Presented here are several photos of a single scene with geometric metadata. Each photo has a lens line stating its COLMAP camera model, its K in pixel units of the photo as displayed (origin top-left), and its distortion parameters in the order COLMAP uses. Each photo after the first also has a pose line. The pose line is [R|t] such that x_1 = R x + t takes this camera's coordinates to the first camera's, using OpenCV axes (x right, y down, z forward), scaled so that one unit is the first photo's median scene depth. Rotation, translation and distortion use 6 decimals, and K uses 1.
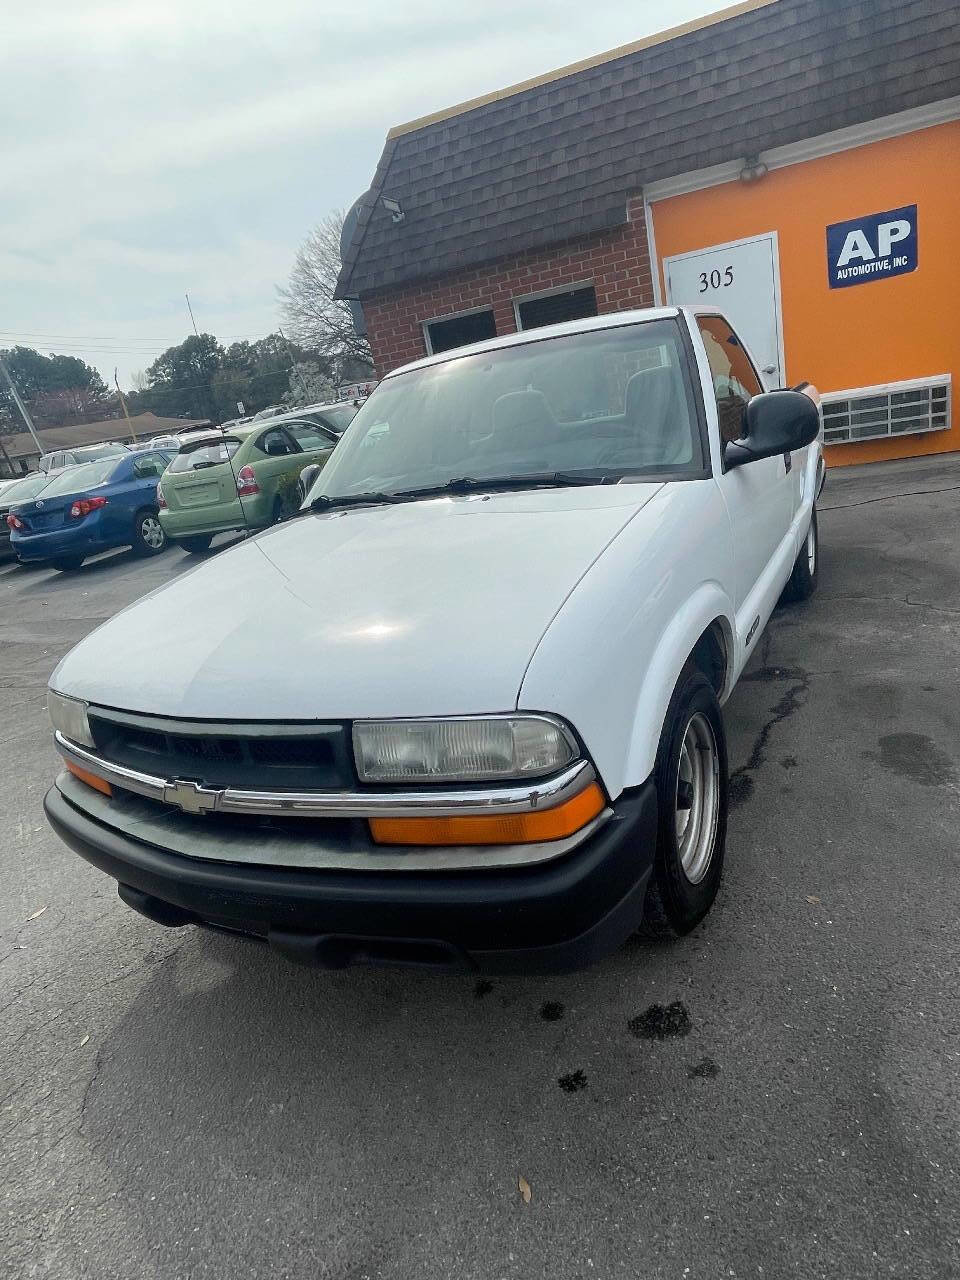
lens RADIAL K [[755.2, 0, 477.1], [0, 755.2, 634.9], [0, 0, 1]] dist [-0.002097, -0.000477]
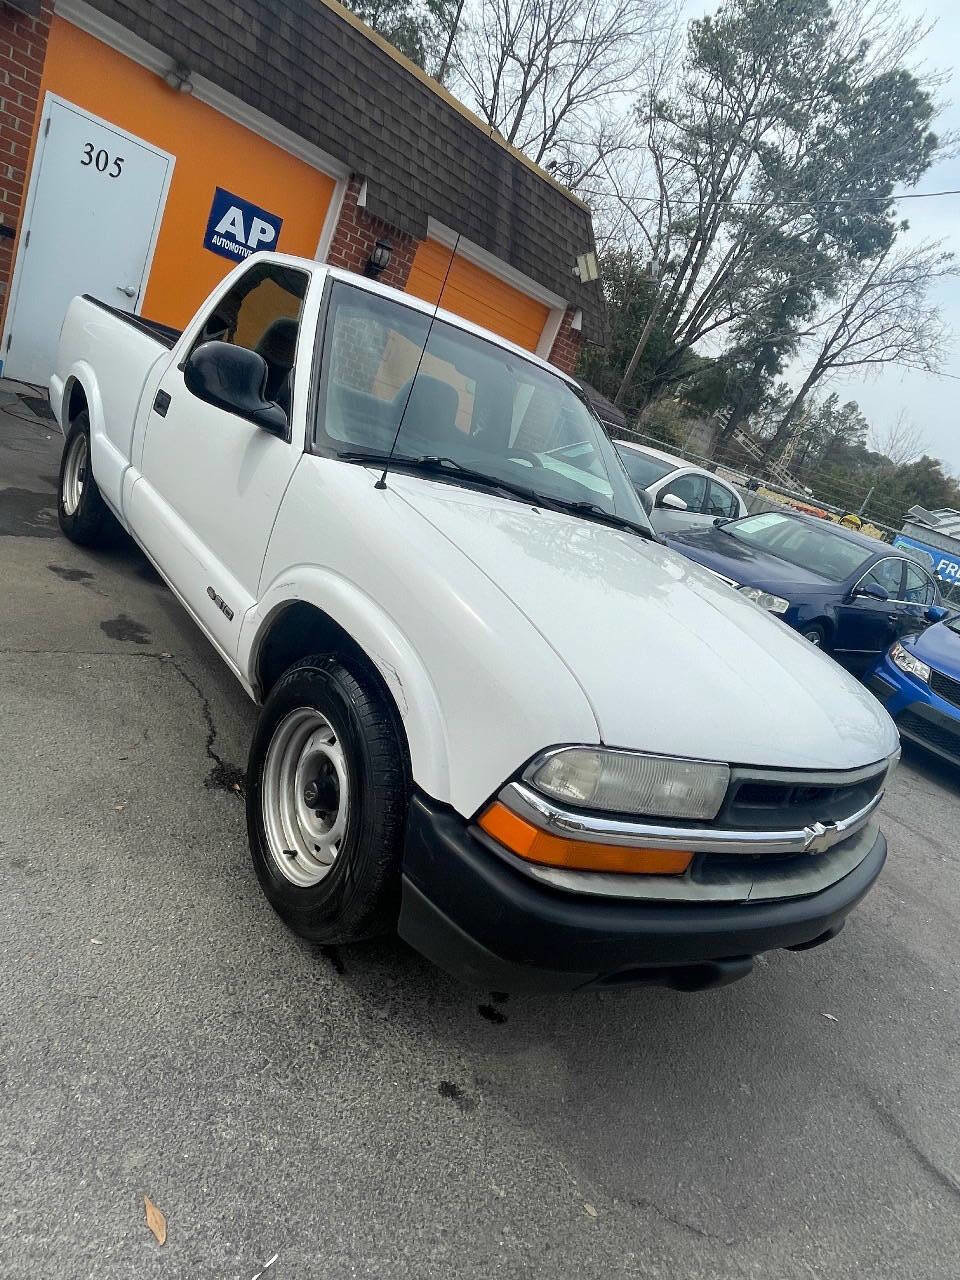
lens RADIAL K [[745.3, 0, 477.1], [0, 745.3, 635.7], [0, 0, 1]] dist [-0.001244, 0.001191]
pose [[0.316187, 0.024448, 0.948382, -0.365665], [-0.134170, 0.990772, 0.019191, -0.007411], [-0.939161, -0.133313, 0.316550, 0.271856]]
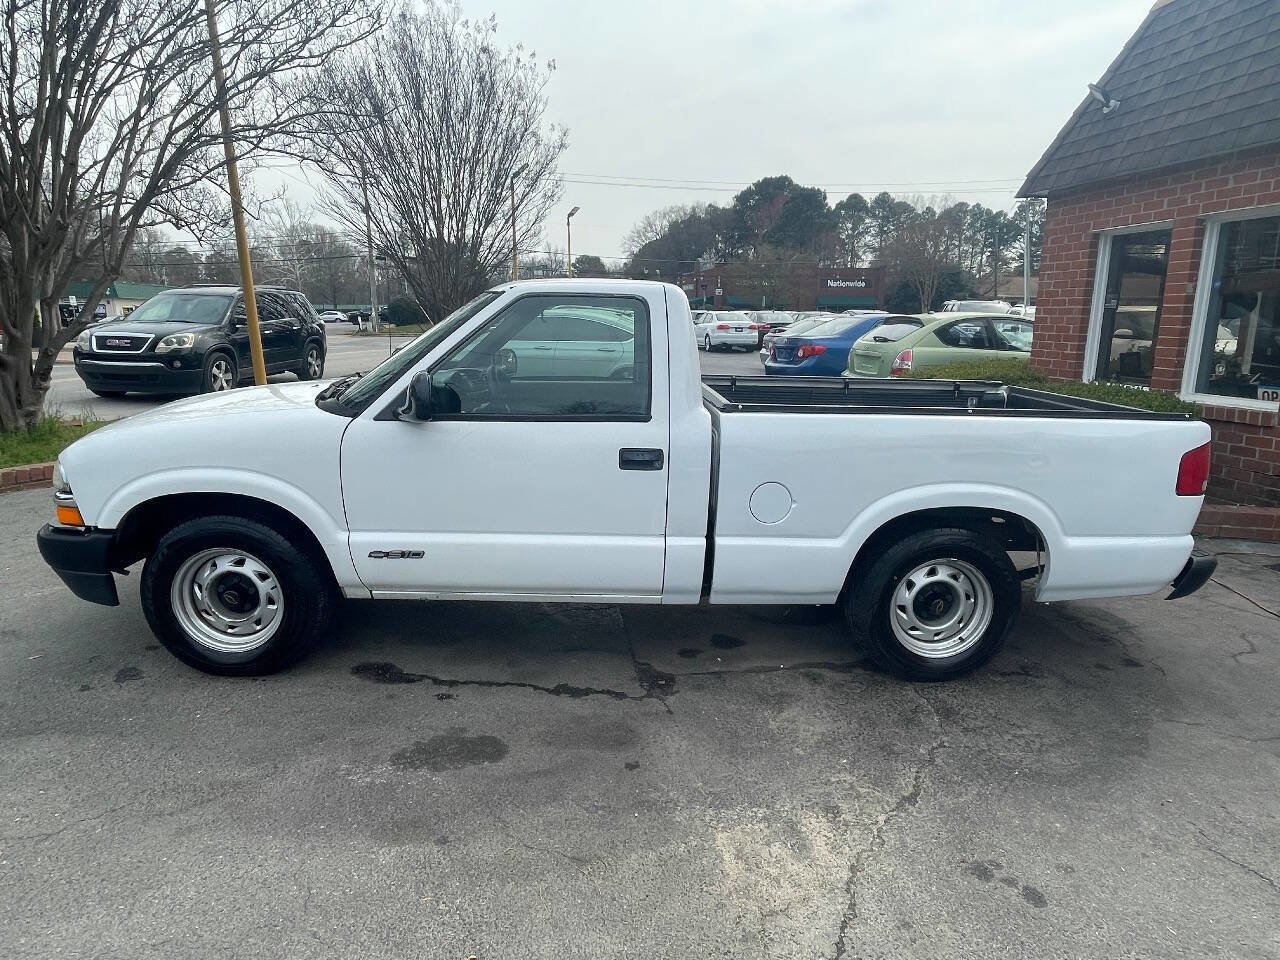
lens RADIAL K [[756.6, 0, 637.8], [0, 756.6, 482.0], [0, 0, 1]] dist [-0.002696, -0.000435]
pose [[0.488617, 0.366918, -0.791596, 0.522465], [-0.362936, 0.910530, 0.198022, -0.174751], [0.793430, 0.190541, 0.578068, 0.207806]]
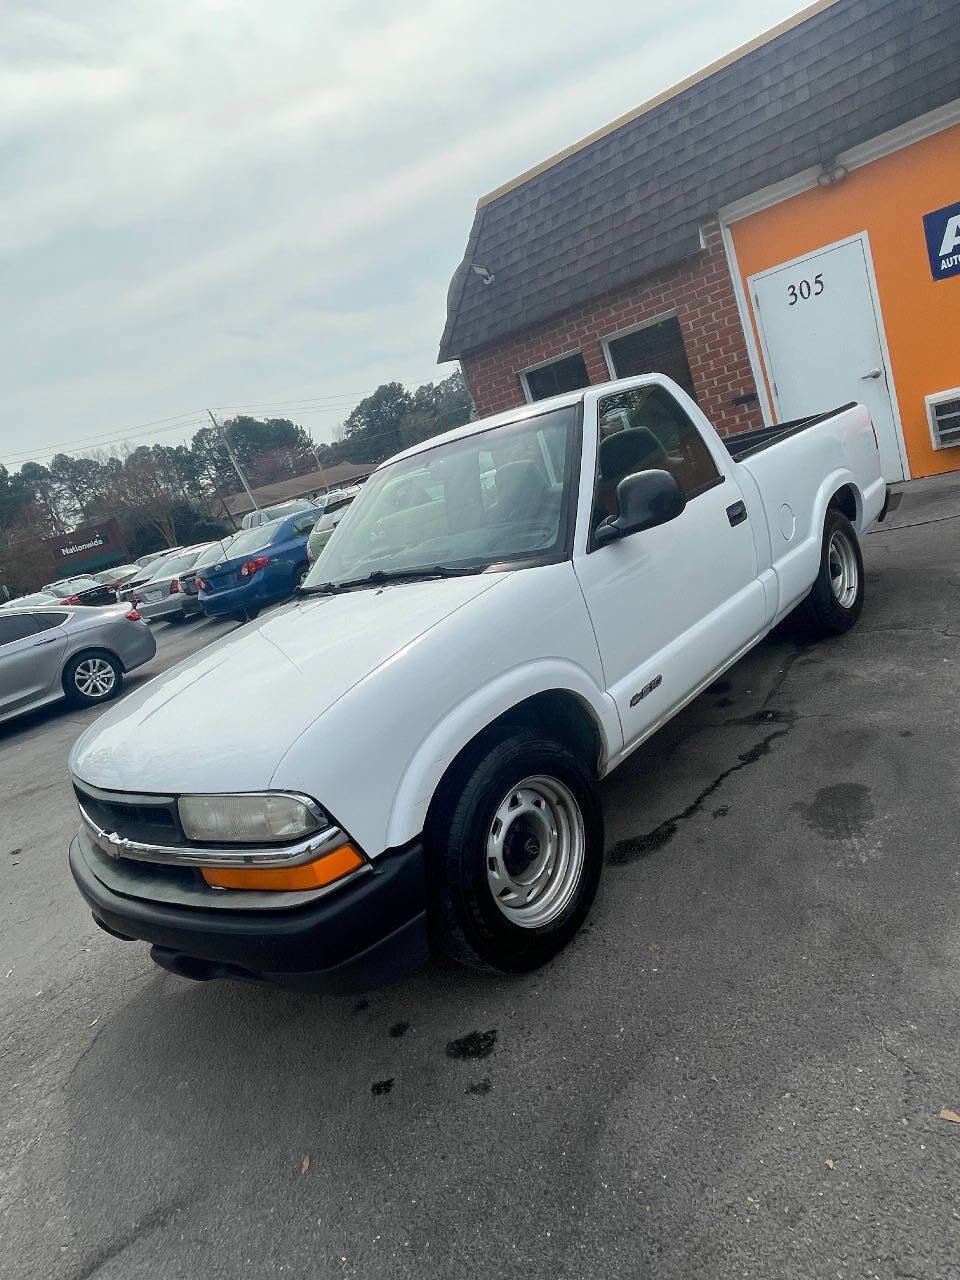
lens RADIAL K [[756.6, 0, 472.4], [0, 756.6, 638.8], [0, 0, 1]] dist [-0.002696, -0.000435]
pose [[0.964019, -0.049053, -0.261267, 0.146522], [0.043748, 0.998702, -0.026086, -0.022110], [0.262207, 0.013718, 0.964914, -0.035727]]
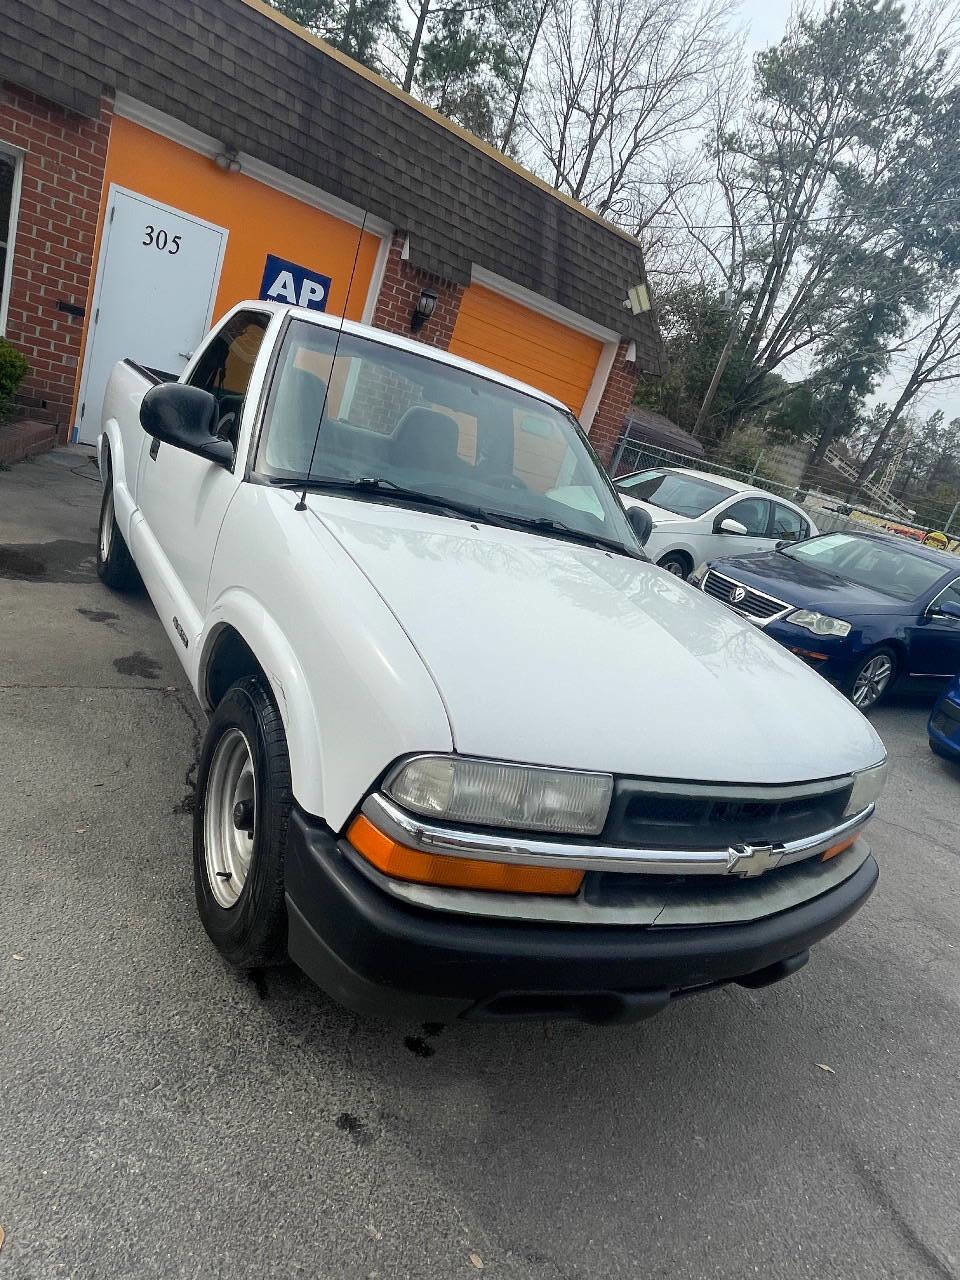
lens RADIAL K [[745.2, 0, 477.5], [0, 745.2, 638.1], [0, 0, 1]] dist [0.000380, -0.000465]
pose [[0.431790, 0.061951, 0.899844, -0.337288], [-0.105985, 0.994212, -0.017592, -0.005603], [-0.895726, -0.087774, 0.435856, 0.215513]]
